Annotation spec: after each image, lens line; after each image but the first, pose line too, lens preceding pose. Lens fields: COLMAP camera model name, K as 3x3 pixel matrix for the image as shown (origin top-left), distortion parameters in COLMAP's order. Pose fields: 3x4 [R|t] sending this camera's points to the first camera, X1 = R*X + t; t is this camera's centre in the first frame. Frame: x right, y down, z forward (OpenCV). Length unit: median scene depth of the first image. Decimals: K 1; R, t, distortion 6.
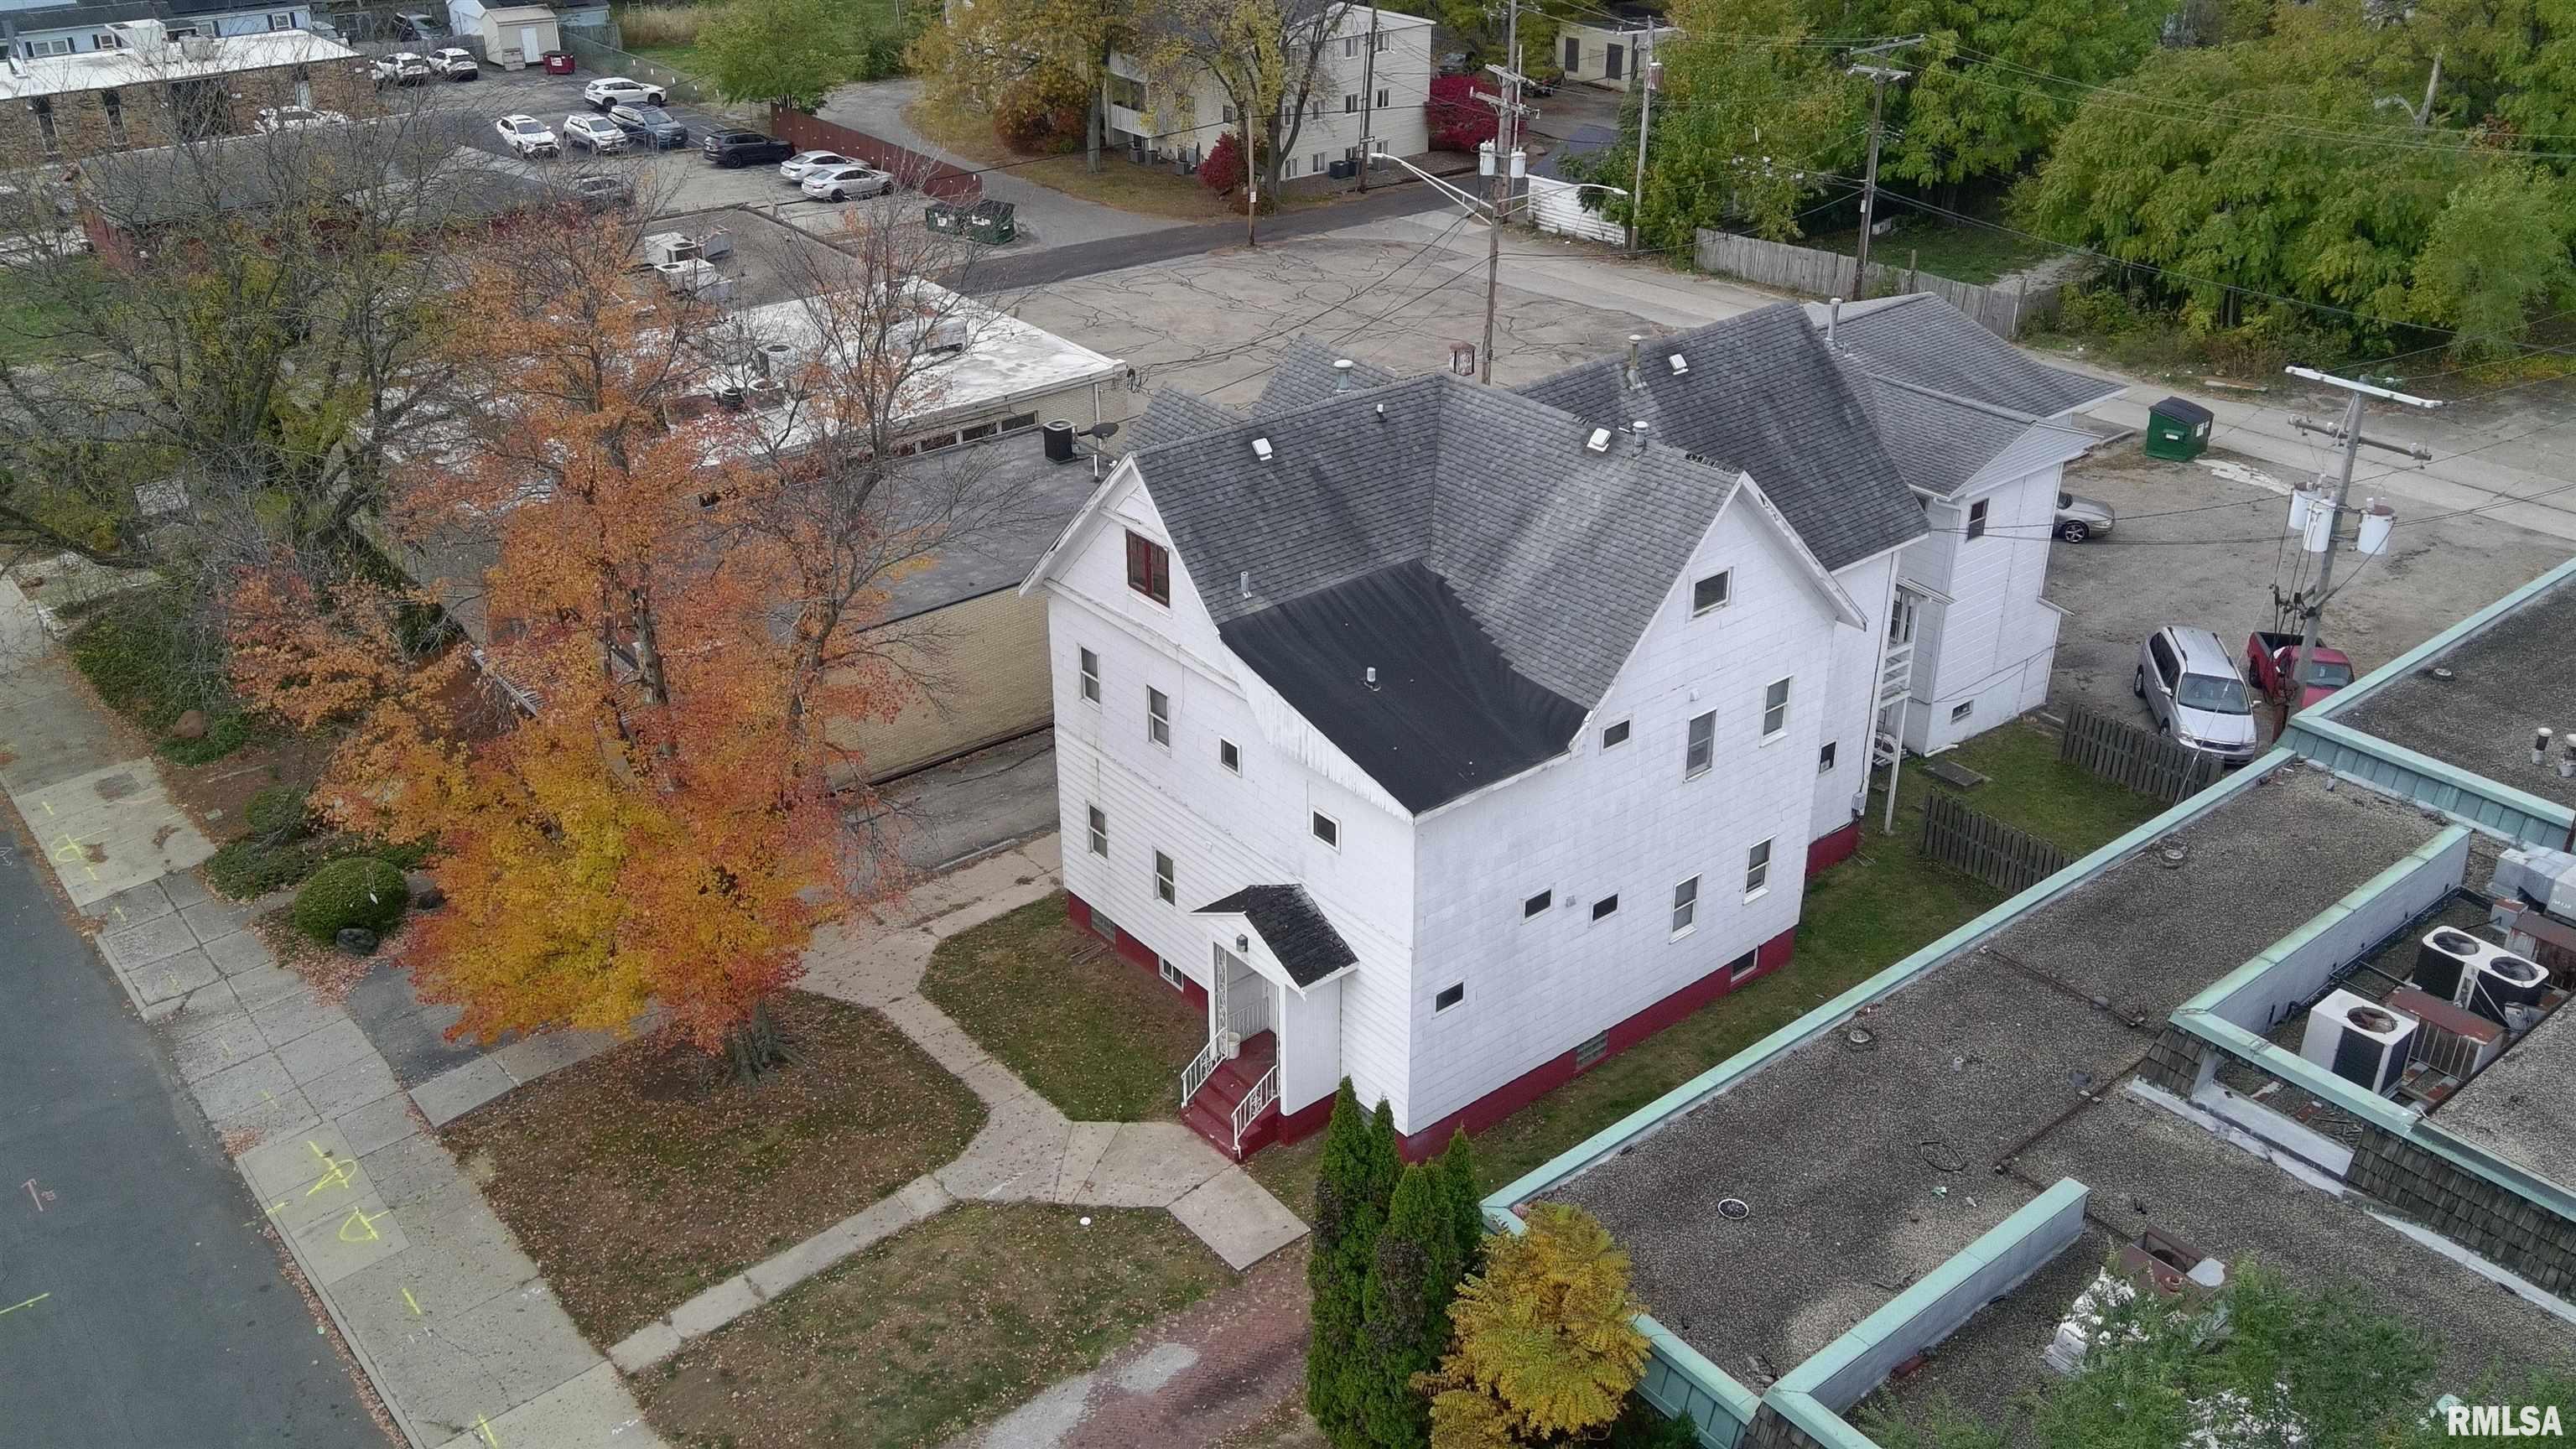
lens RADIAL K [[2123.6, 0, 1297.7], [0, 2123.6, 707.3], [0, 0, 1]] dist [0.132321, -0.201450]
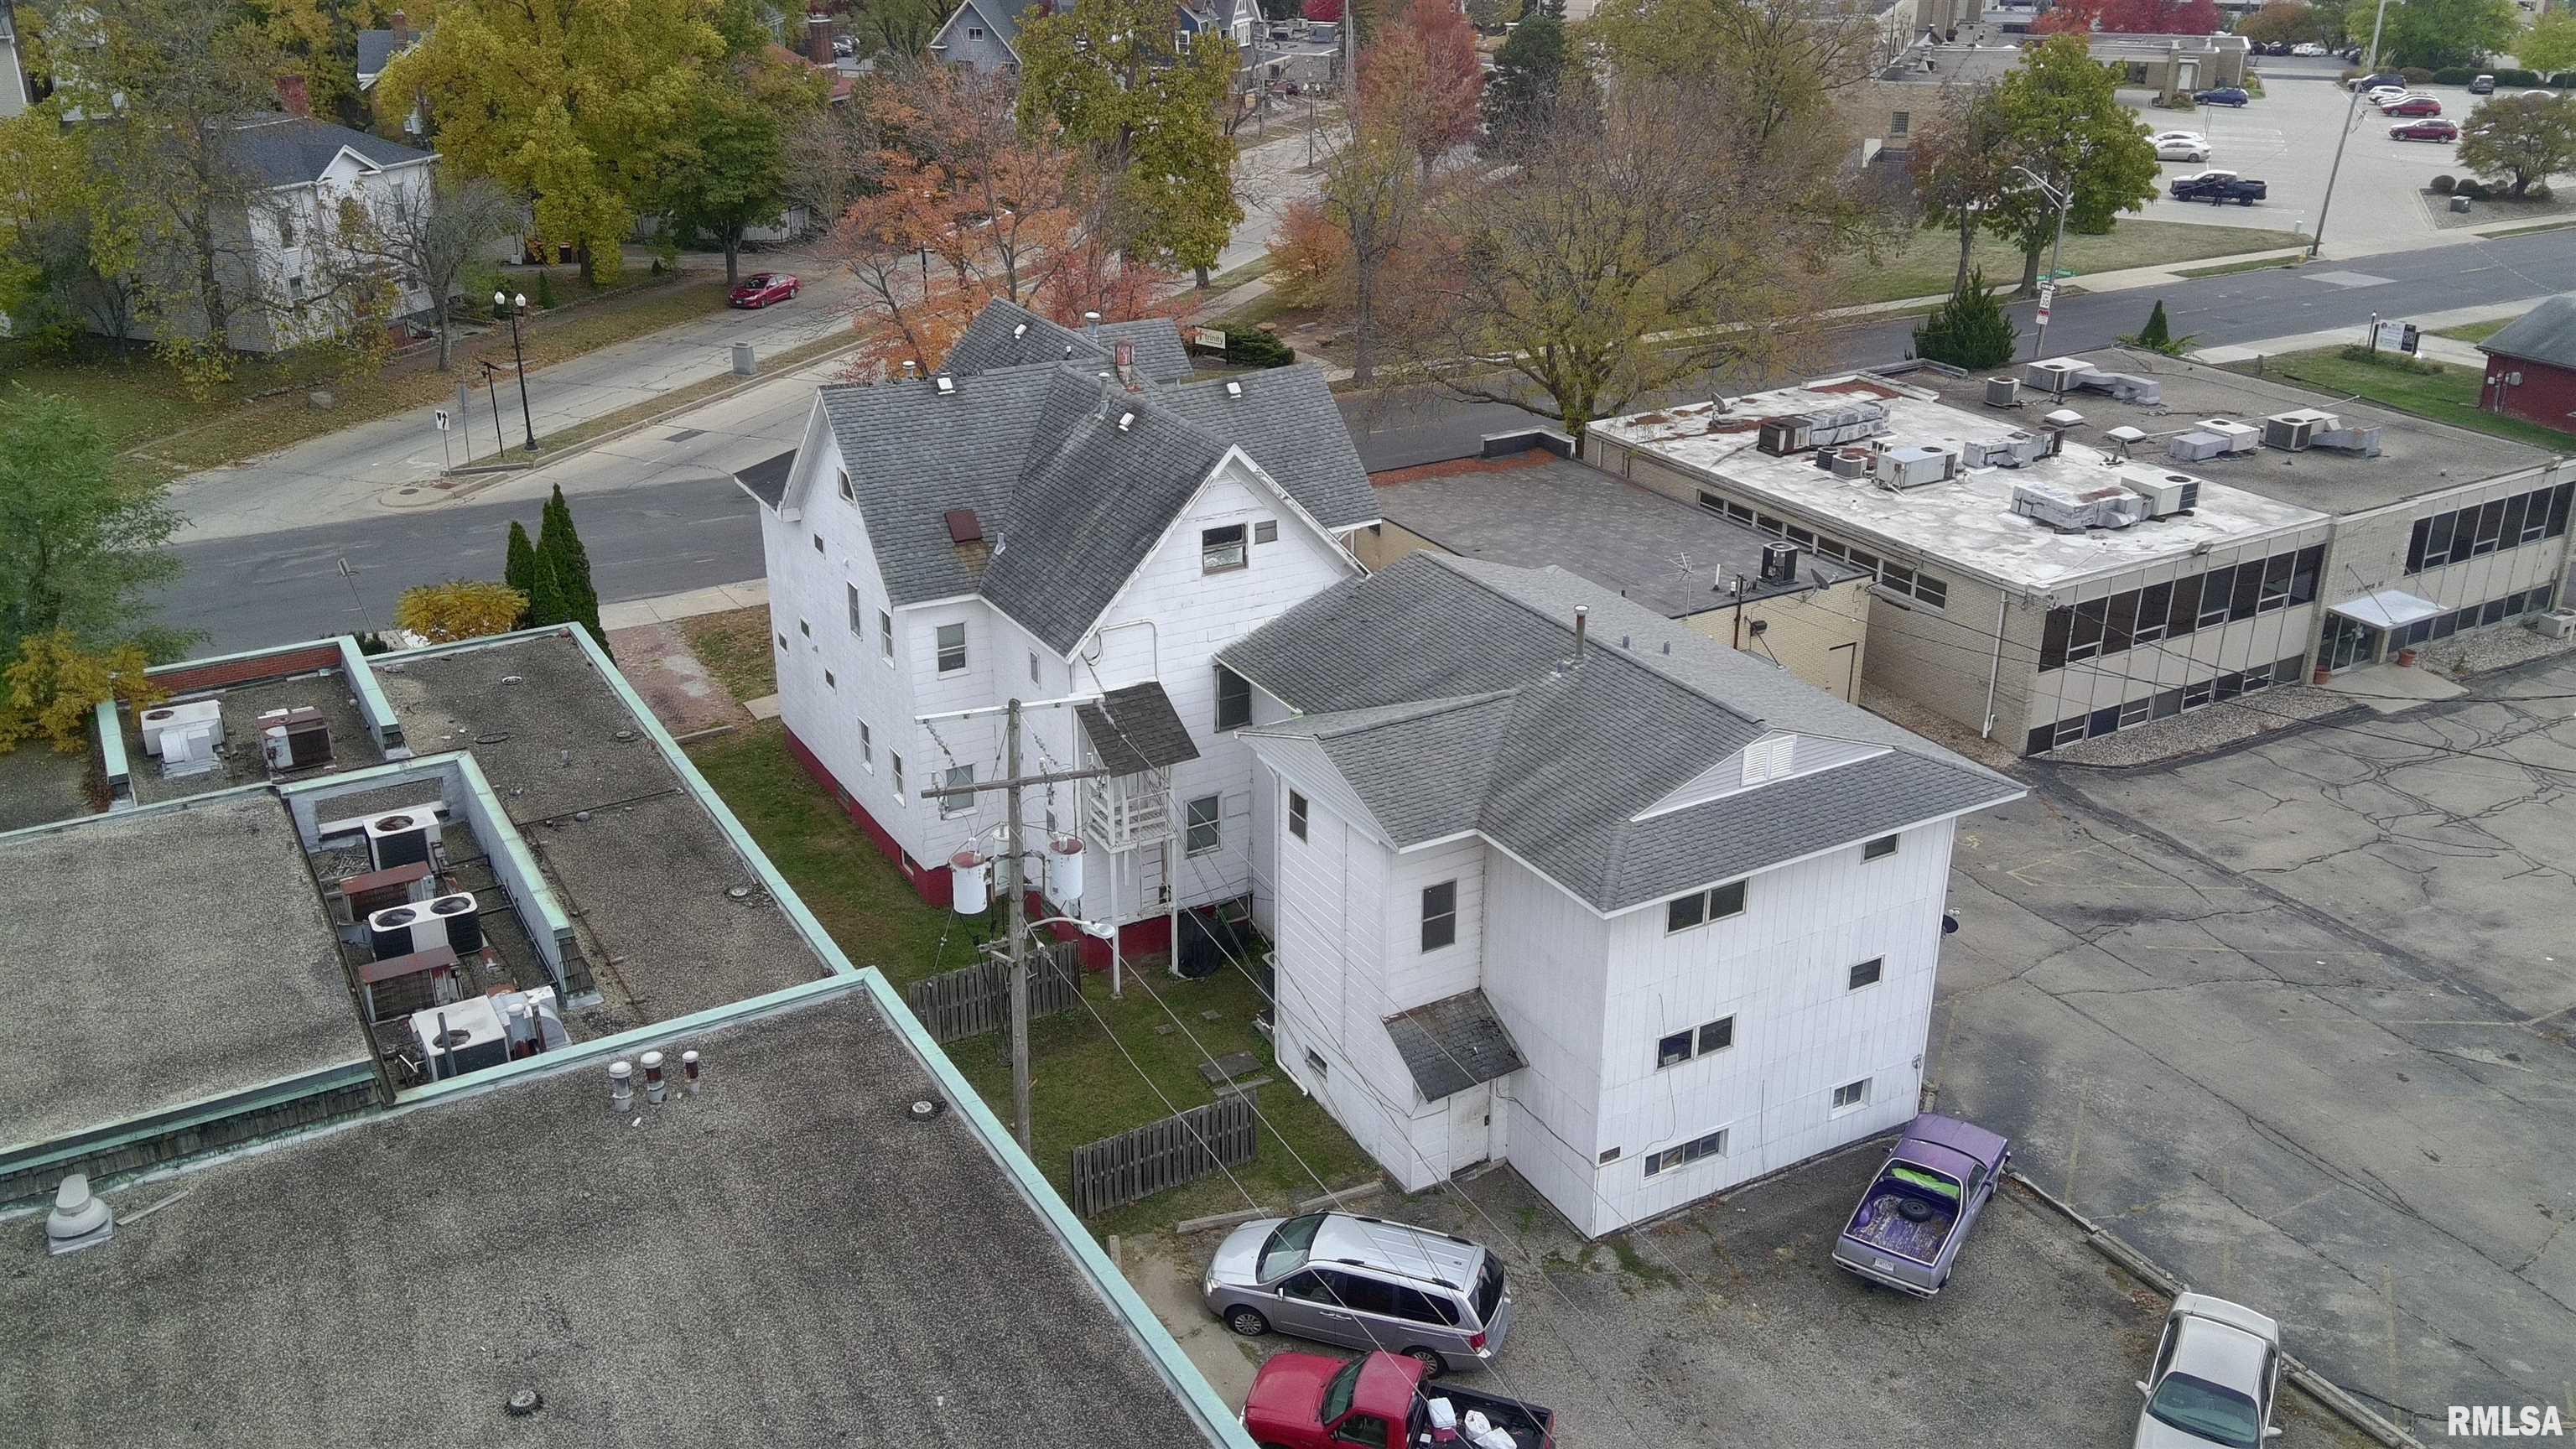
lens RADIAL K [[2123.6, 0, 1293.1], [0, 2123.6, 709.4], [0, 0, 1]] dist [0.132321, -0.201450]
pose [[-0.155250, 0.384363, -0.910034, 1.236165], [-0.453026, 0.790927, 0.411342, -0.539321], [0.877875, 0.476130, 0.051335, 1.091110]]
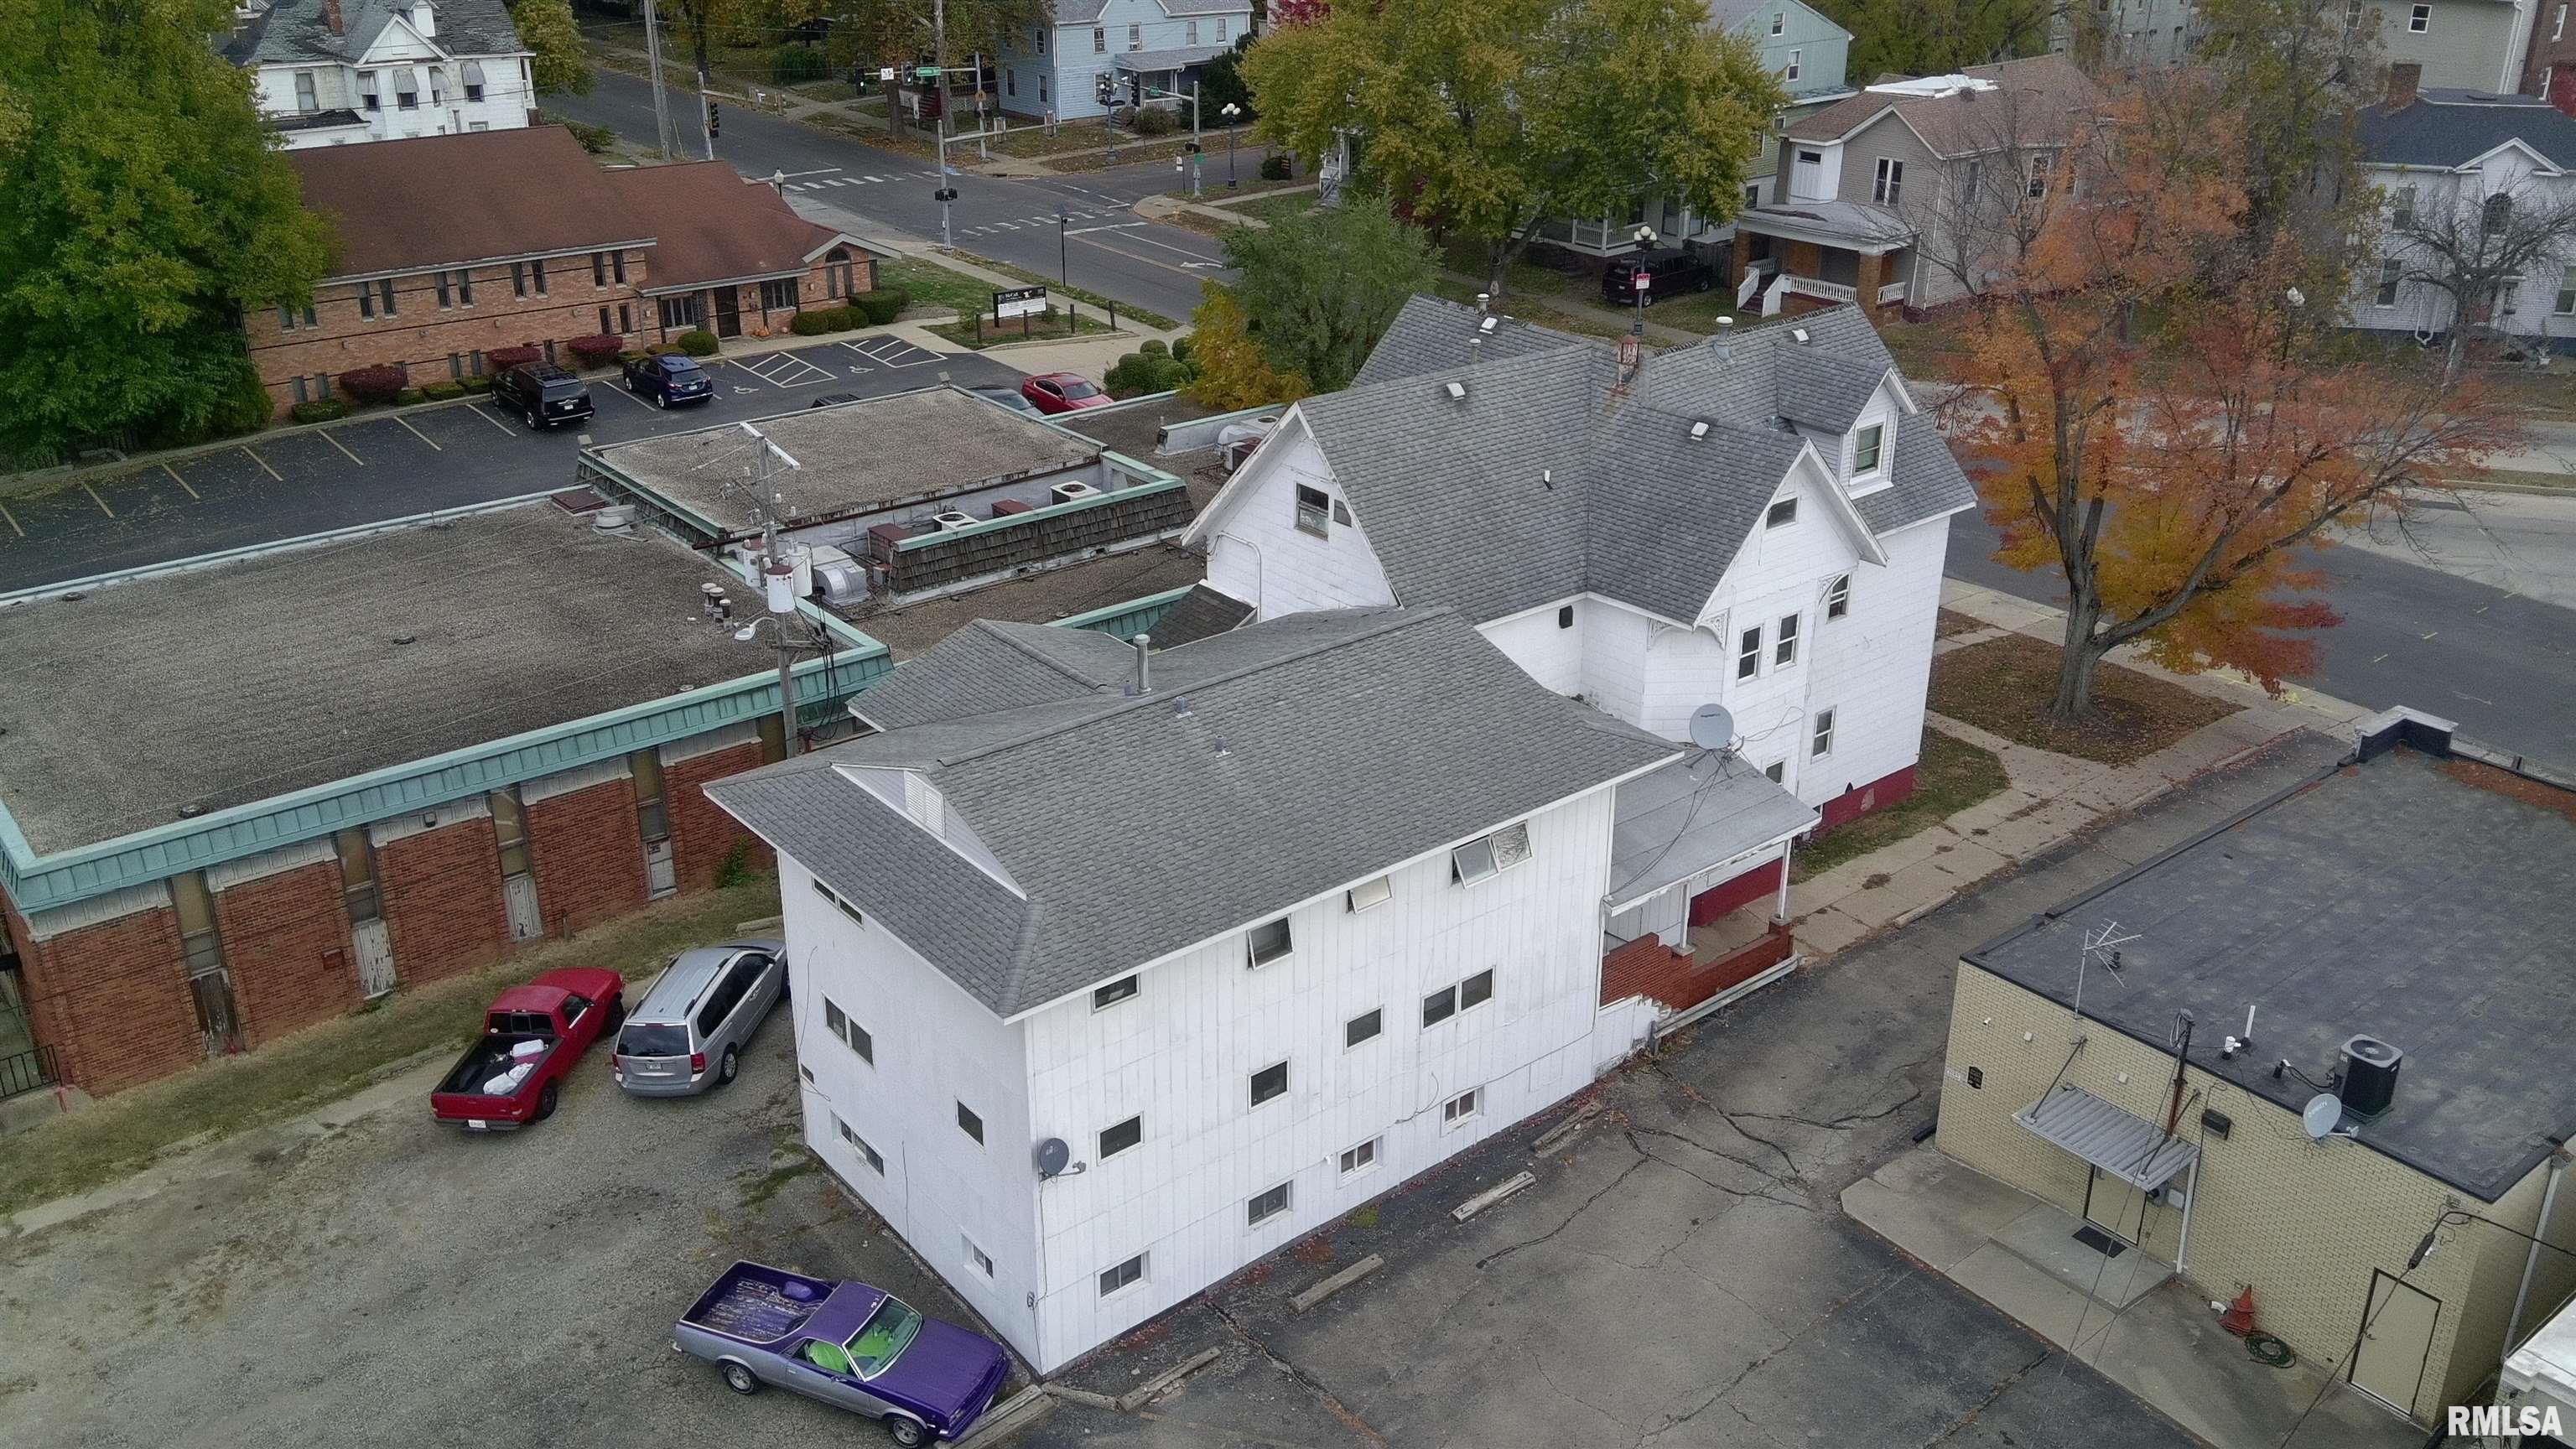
lens RADIAL K [[2123.6, 0, 1293.4], [0, 2123.6, 697.8], [0, 0, 1]] dist [0.132321, -0.201450]
pose [[-1.000000, 0.000360, 0.000842, 0.246628], [0.000878, 0.637365, 0.770562, -0.894506], [-0.000260, 0.770562, -0.637365, 1.813472]]
